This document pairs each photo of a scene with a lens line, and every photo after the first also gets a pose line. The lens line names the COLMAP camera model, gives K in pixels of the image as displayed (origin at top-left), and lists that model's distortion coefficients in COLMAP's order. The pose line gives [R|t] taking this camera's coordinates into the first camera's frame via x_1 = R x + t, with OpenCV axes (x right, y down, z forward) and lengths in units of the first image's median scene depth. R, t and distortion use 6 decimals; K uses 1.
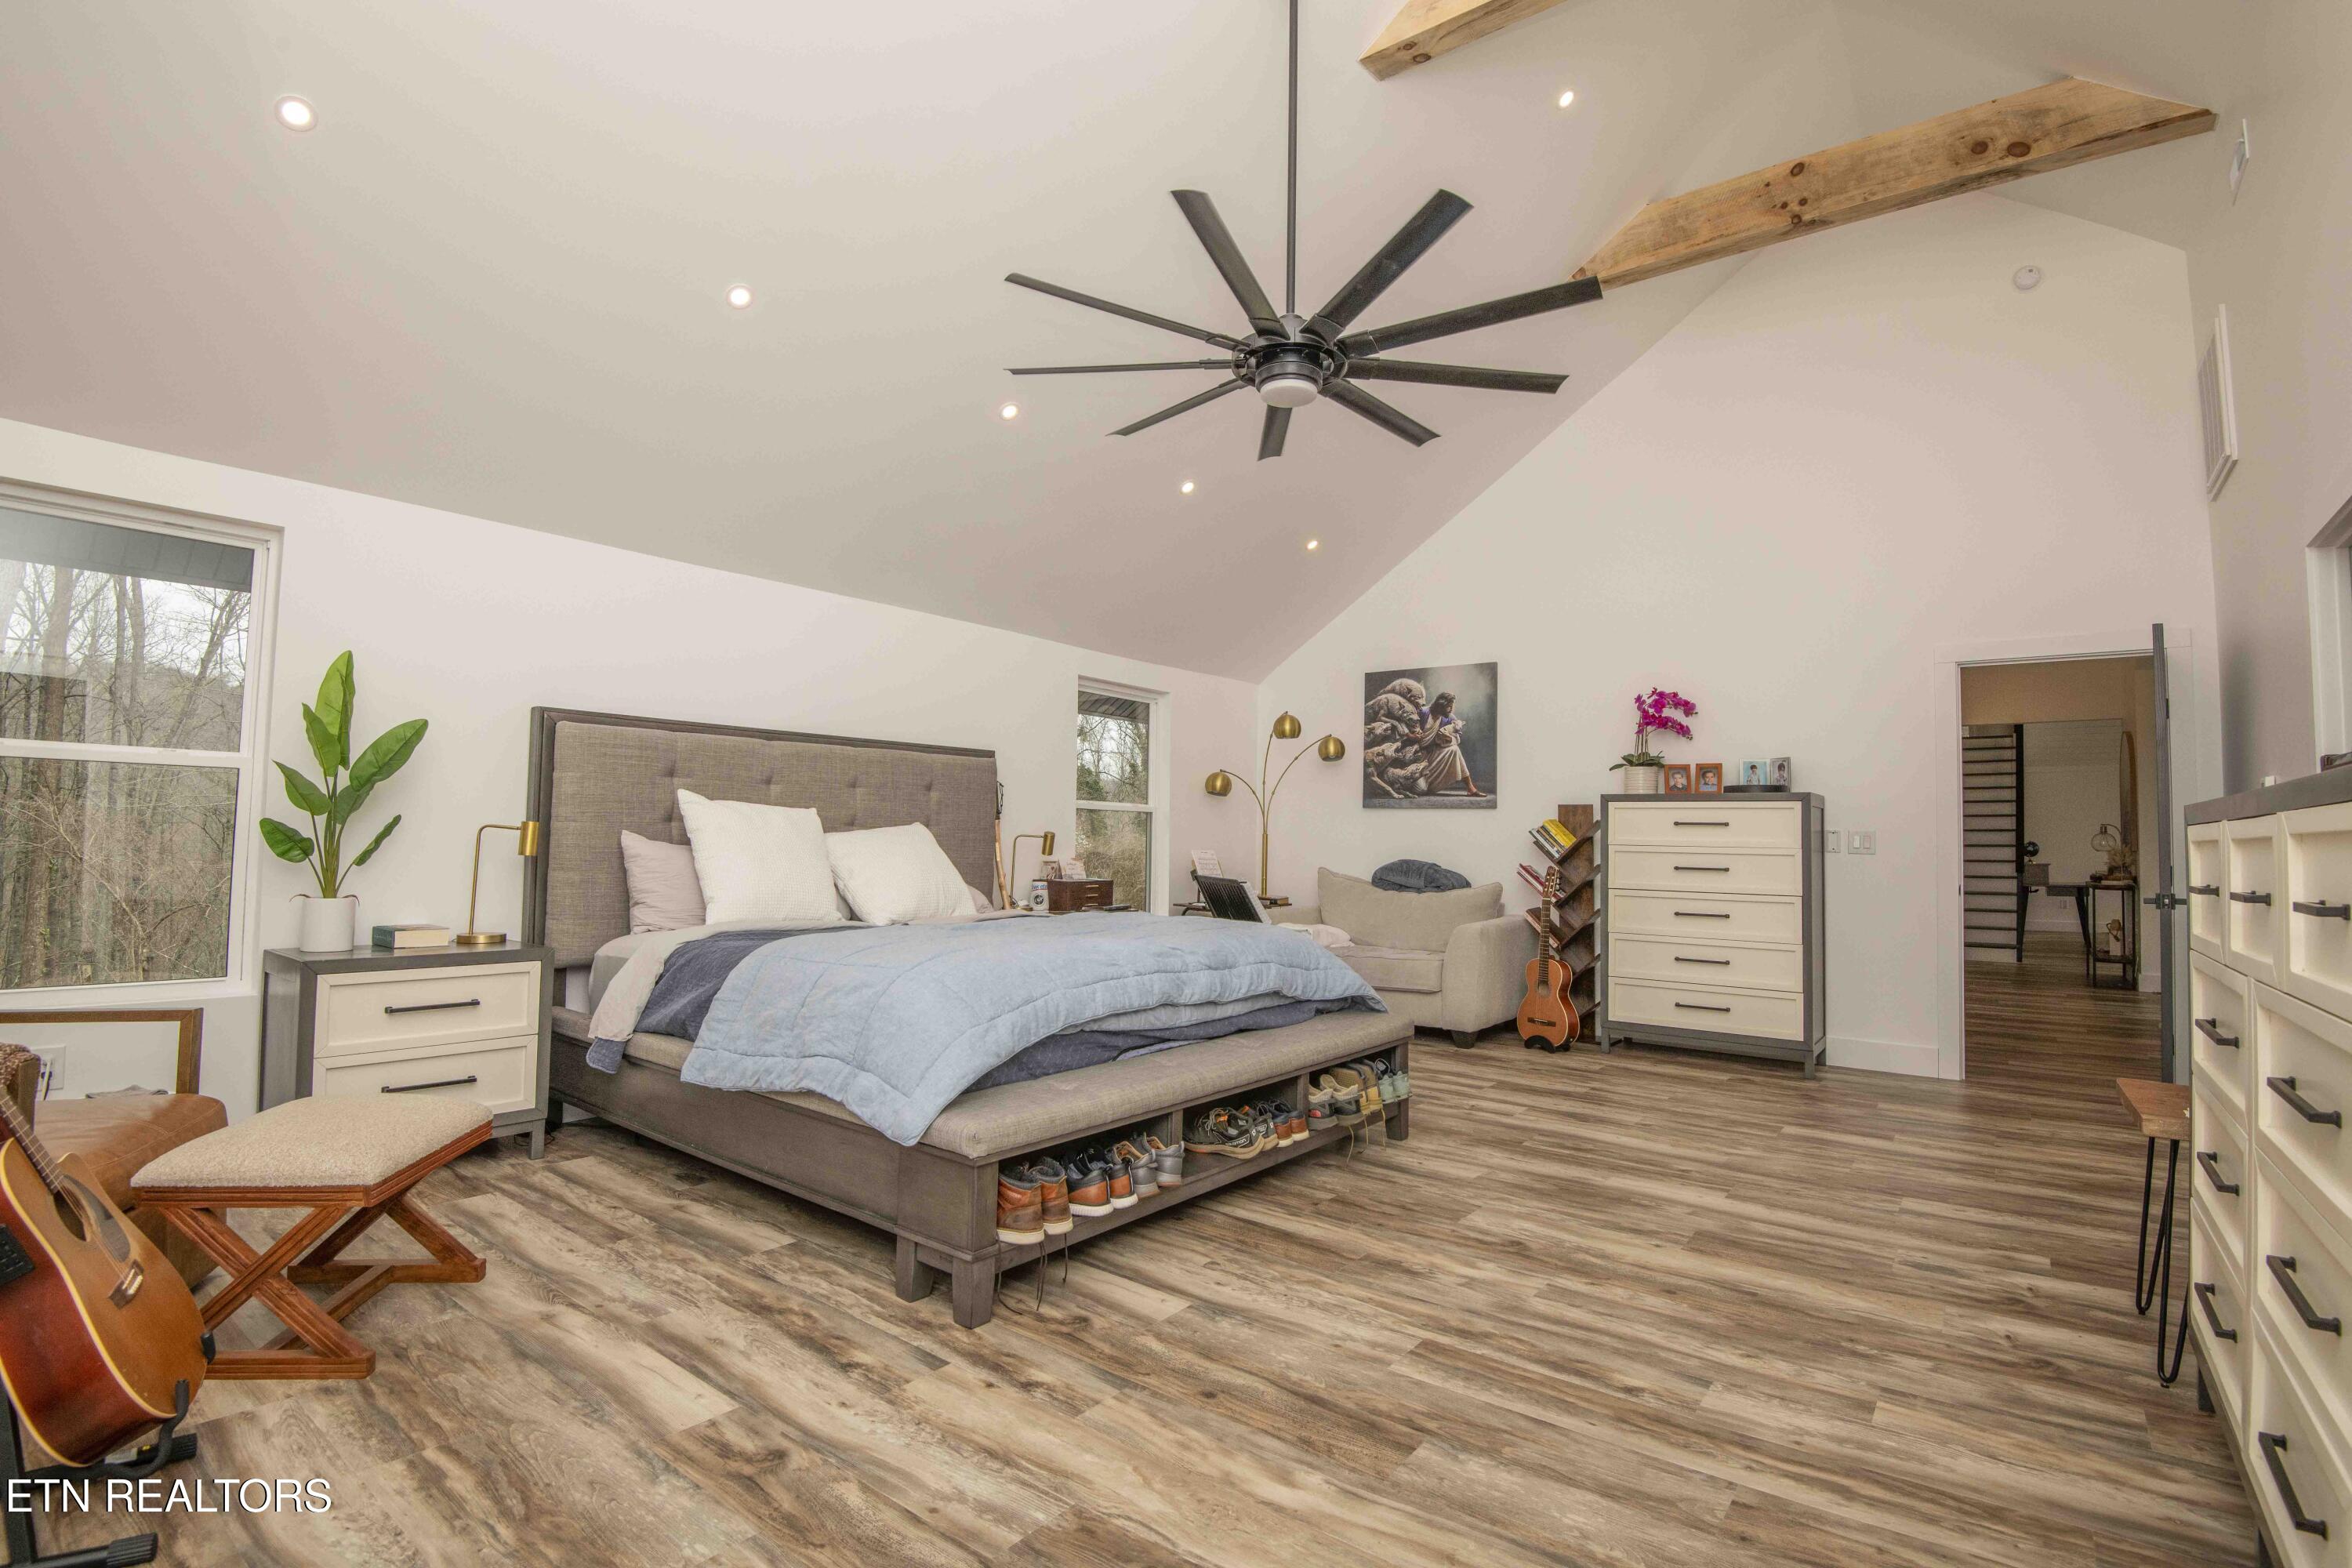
lens RADIAL K [[1095.6, 0, 1170.9], [0, 1095.6, 801.5], [0, 0, 1]] dist [-0.019481, -0.009450]
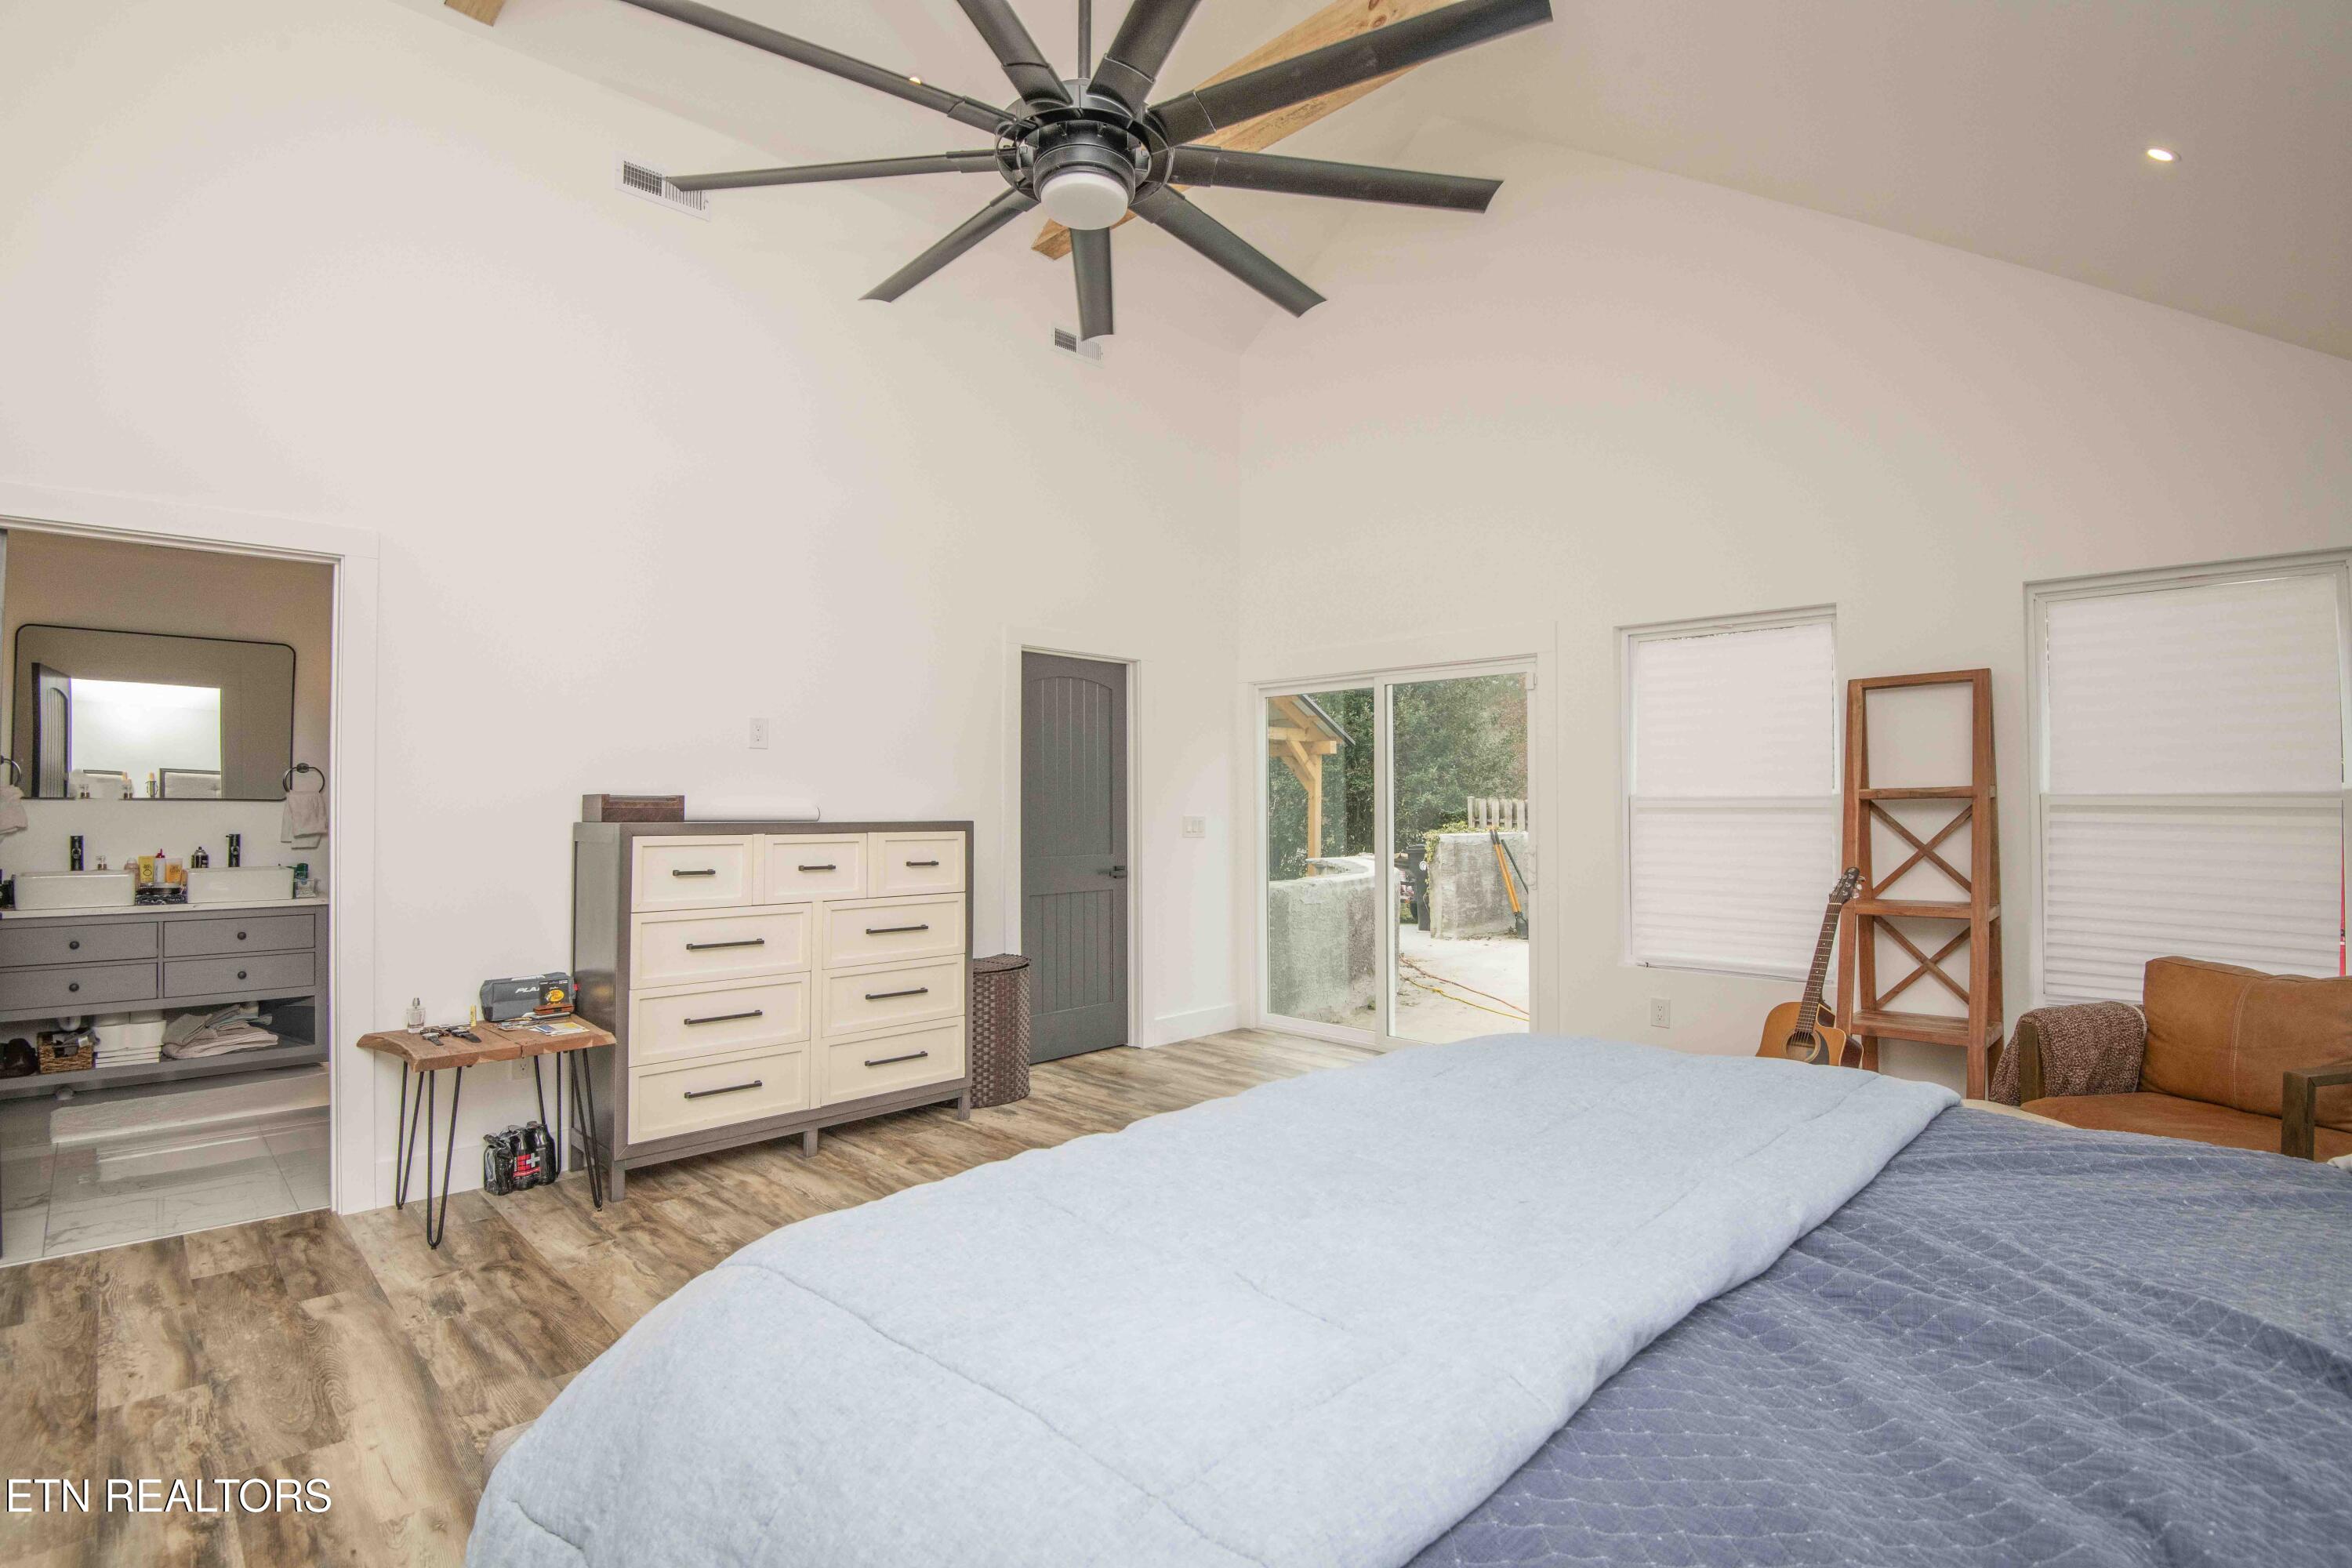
lens RADIAL K [[1100.5, 0, 1183.6], [0, 1100.5, 784.0], [0, 0, 1]] dist [-0.021976, -0.010438]
pose [[-0.992023, -0.018774, 0.124654, -0.039101], [-0.025226, 0.998411, -0.050386, 0.008849], [-0.123510, -0.053129, -0.990920, 1.772840]]
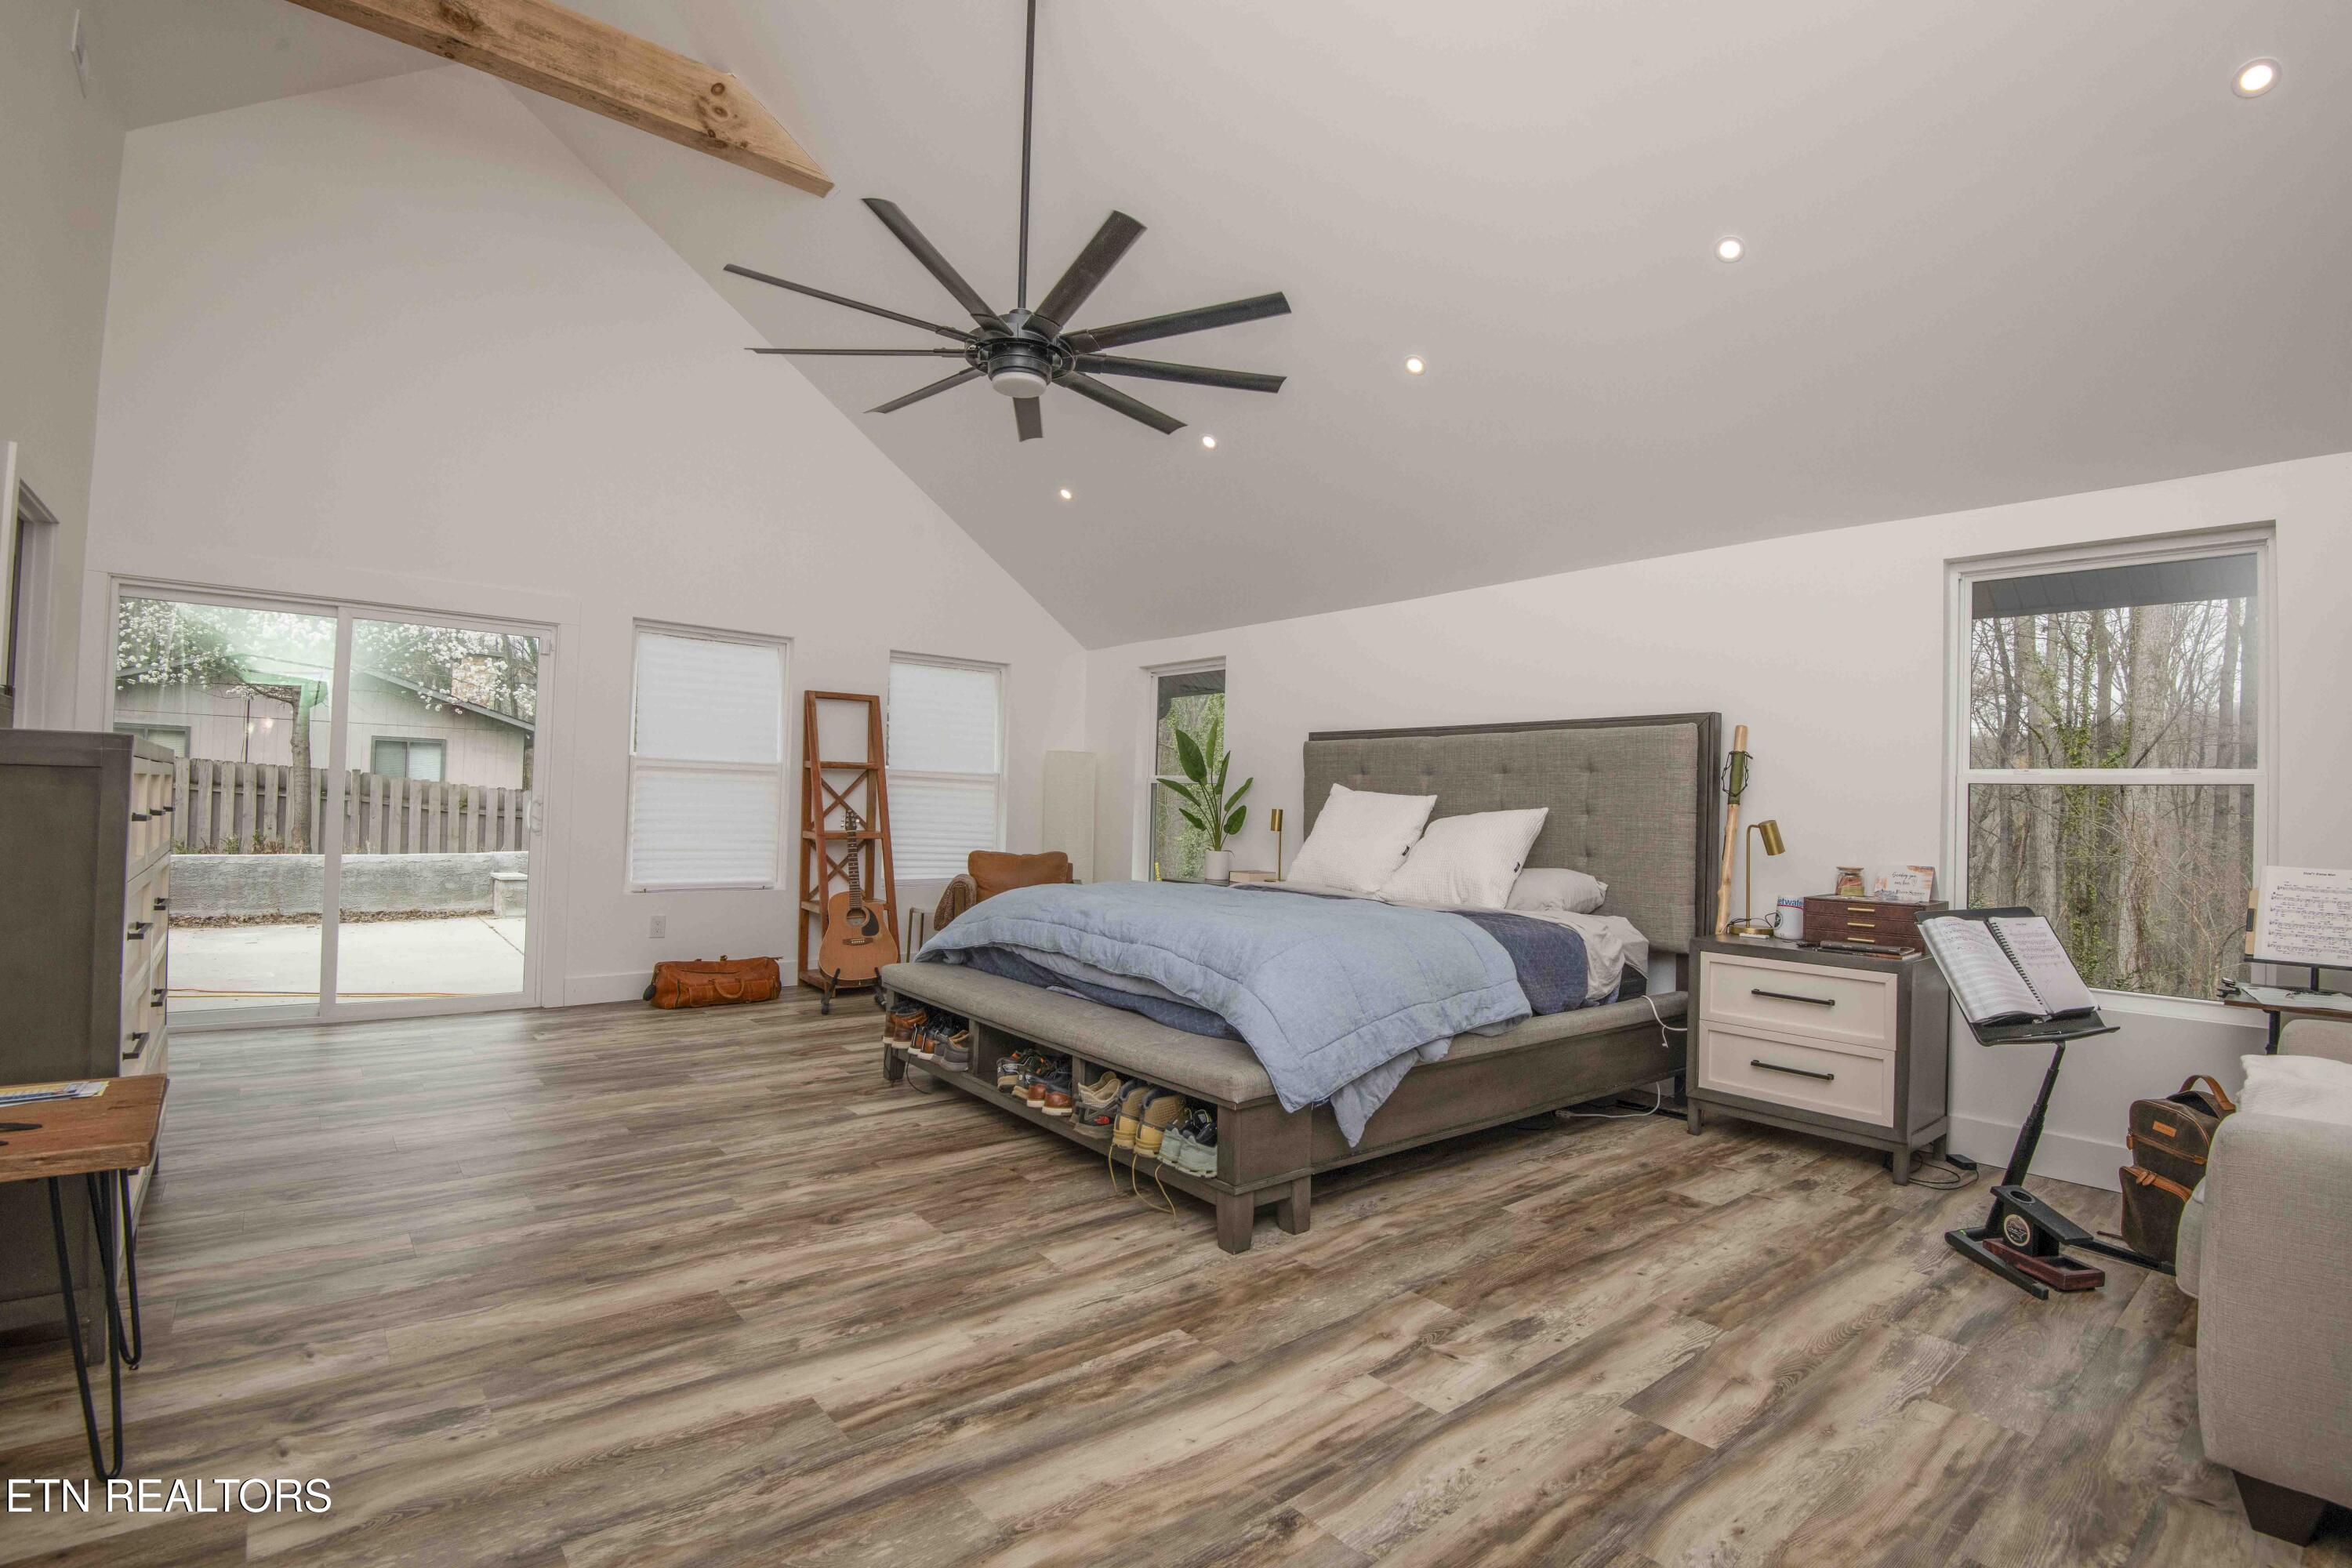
lens RADIAL K [[1100.5, 0, 1183.6], [0, 1100.5, 784.0], [0, 0, 1]] dist [-0.021976, -0.010438]
pose [[-0.212650, -0.047390, -0.975979, 1.193874], [-0.000381, 0.998827, -0.048416, 0.072480], [0.977128, -0.009924, -0.212419, 1.498317]]
